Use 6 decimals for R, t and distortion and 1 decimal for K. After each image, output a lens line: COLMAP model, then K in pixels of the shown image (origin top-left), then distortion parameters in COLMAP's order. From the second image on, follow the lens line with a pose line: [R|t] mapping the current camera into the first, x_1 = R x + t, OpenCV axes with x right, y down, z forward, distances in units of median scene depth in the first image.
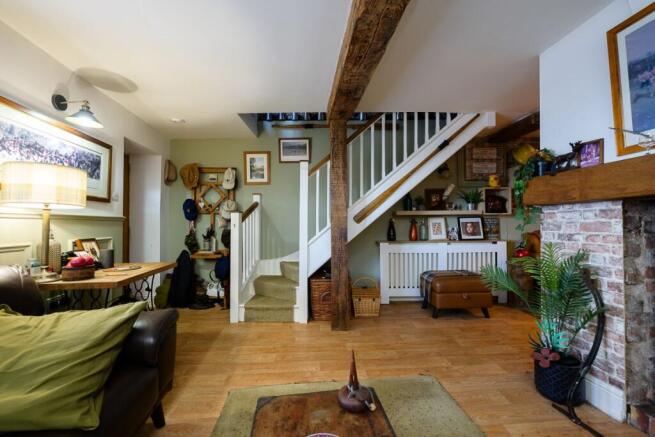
lens RADIAL K [[259.7, 0, 327.5], [0, 259.7, 219.8], [0, 0, 1]] dist [-0.008234, 0.001051]
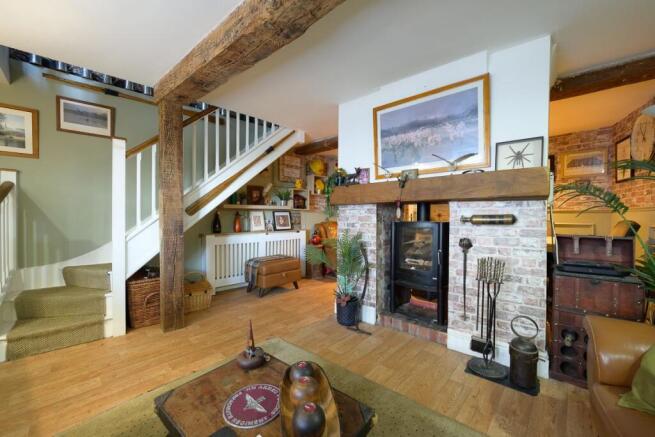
lens RADIAL K [[259.7, 0, 326.3], [0, 259.7, 219.0], [0, 0, 1]] dist [-0.008234, 0.001051]
pose [[0.721891, 0.000532, 0.692007, -0.214475], [-0.015577, 0.999759, 0.015480, 0.004137], [-0.691832, -0.021954, 0.721725, -0.046598]]
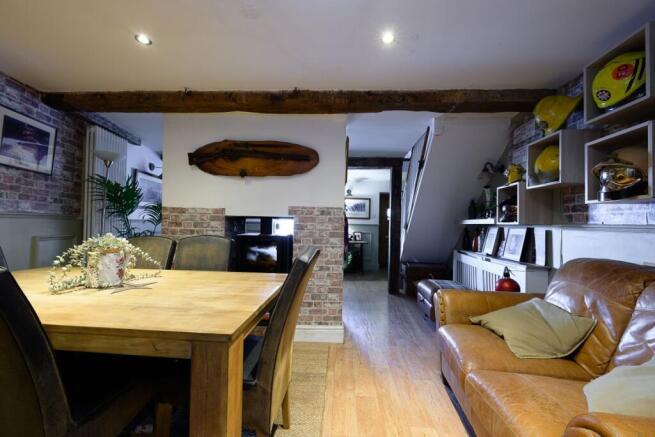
lens RADIAL K [[259.7, 0, 327.2], [0, 259.7, 220.2], [0, 0, 1]] dist [-0.008234, 0.001051]
pose [[-0.092929, -0.008308, -0.995638, 1.905663], [-0.007354, 0.999944, -0.007658, -0.030463], [0.995646, 0.006610, -0.092985, 0.798112]]
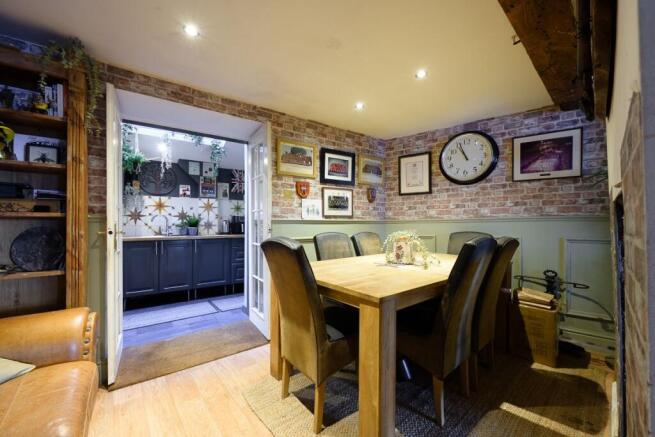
lens RADIAL K [[259.7, 0, 327.9], [0, 259.7, 220.4], [0, 0, 1]] dist [-0.008234, 0.001051]
pose [[-0.609725, 0.021085, 0.792333, 0.864686], [-0.005231, 0.999517, -0.030624, -0.004085], [-0.792596, -0.022817, -0.609320, 0.986008]]
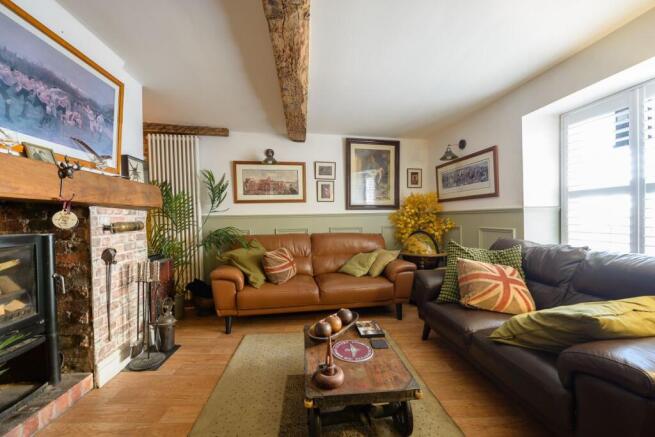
lens RADIAL K [[259.7, 0, 329.9], [0, 259.7, 218.8], [0, 0, 1]] dist [-0.008234, 0.001051]
pose [[-0.999692, 0.022399, 0.010709, 0.032229], [0.022252, 0.999660, -0.013592, 0.010799], [-0.011010, -0.013350, -0.999850, 0.947536]]
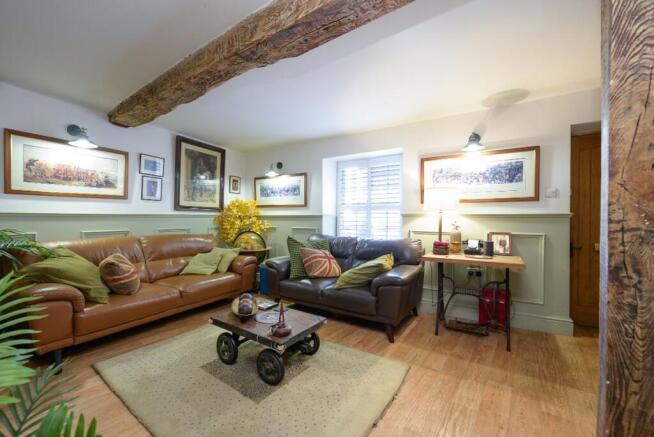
lens RADIAL K [[259.3, 0, 327.3], [0, 259.3, 220.6], [0, 0, 1]] dist [-0.008234, 0.001051]
pose [[-0.643394, 0.008071, -0.765493, 0.508956], [0.011011, 0.999939, 0.001288, 0.004587], [0.765456, -0.007601, -0.643443, 1.005438]]
